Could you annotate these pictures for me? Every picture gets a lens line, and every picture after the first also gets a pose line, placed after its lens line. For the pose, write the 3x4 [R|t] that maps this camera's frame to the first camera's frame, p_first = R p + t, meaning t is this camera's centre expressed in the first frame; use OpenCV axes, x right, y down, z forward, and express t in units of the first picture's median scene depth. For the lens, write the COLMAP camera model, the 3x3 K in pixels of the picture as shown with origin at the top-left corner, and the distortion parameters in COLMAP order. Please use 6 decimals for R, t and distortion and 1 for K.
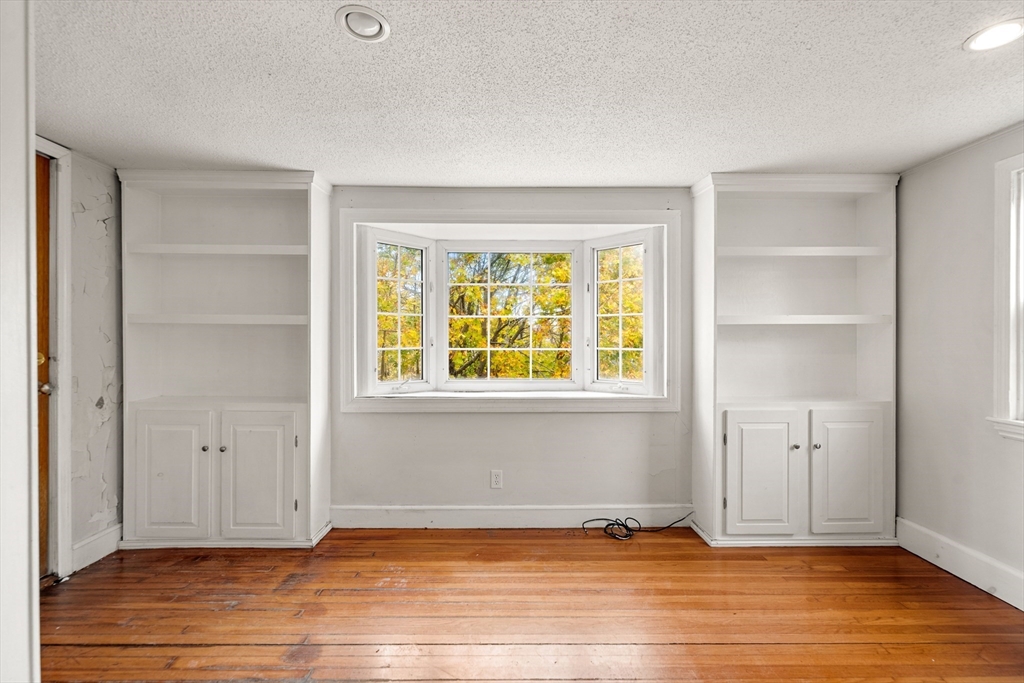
lens RADIAL K [[476.0, 0, 512.0], [0, 476.0, 341.5], [0, 0, 1]] dist [-0.005339, -0.000264]
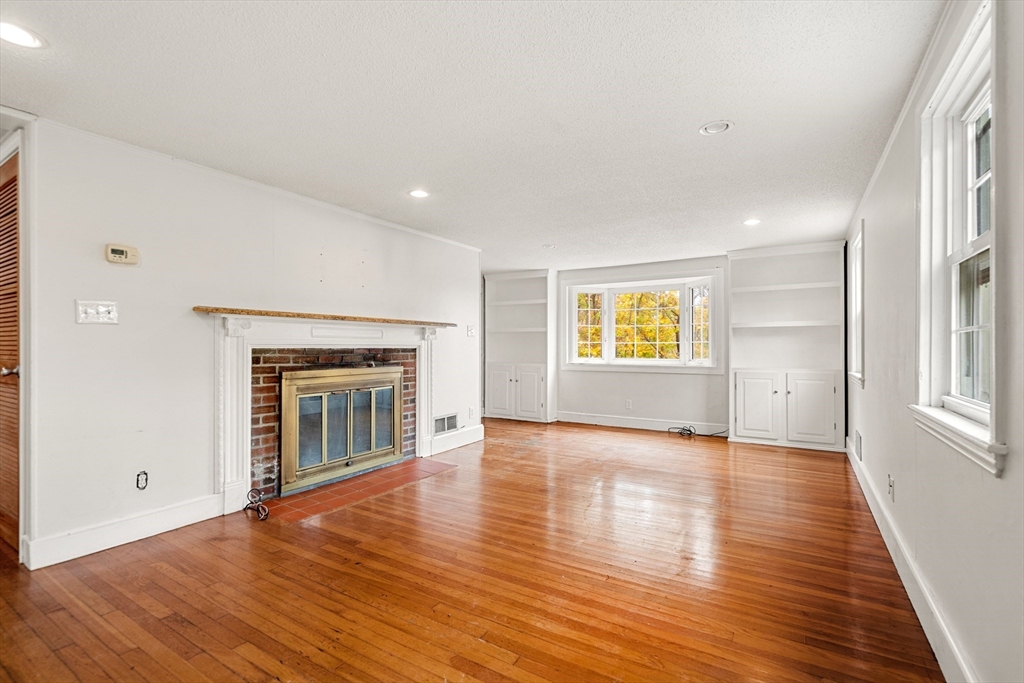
lens RADIAL K [[465.3, 0, 512.7], [0, 465.3, 347.9], [0, 0, 1]] dist [0.002062, 0.000170]
pose [[0.843004, 0.002109, -0.537904, 0.693387], [-0.004090, 0.999989, -0.002488, 0.054433], [0.537892, 0.004298, 0.843003, -1.084301]]
